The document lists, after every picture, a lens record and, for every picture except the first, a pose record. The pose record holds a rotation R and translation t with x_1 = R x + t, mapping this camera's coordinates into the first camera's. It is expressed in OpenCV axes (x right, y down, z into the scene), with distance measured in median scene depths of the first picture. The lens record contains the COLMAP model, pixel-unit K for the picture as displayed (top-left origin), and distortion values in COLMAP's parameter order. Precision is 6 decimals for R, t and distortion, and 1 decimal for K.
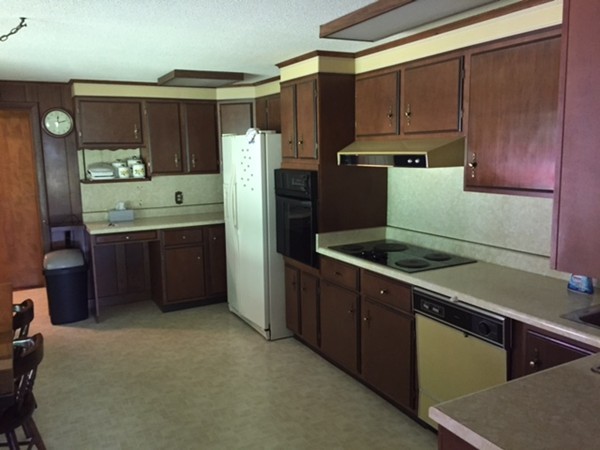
lens RADIAL K [[513.5, 0, 302.0], [0, 513.5, 224.4], [0, 0, 1]] dist [-0.001178, -0.006036]
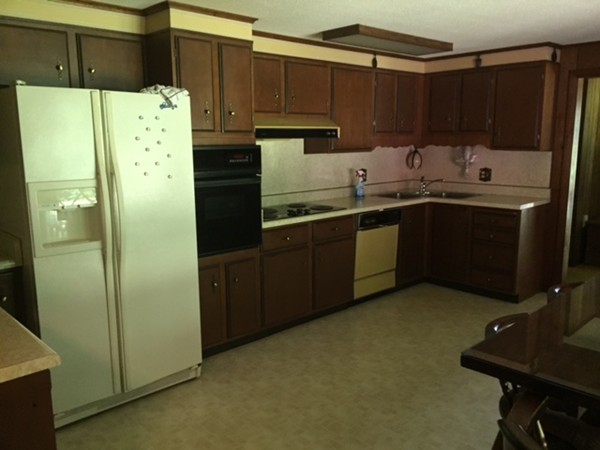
lens RADIAL K [[513.5, 0, 302.0], [0, 513.5, 226.0], [0, 0, 1]] dist [-0.001178, -0.006036]
pose [[-0.270815, -0.136370, 0.952923, -1.083470], [0.157582, 0.970281, 0.183638, -0.137543], [-0.949646, 0.199895, -0.241277, 1.369923]]
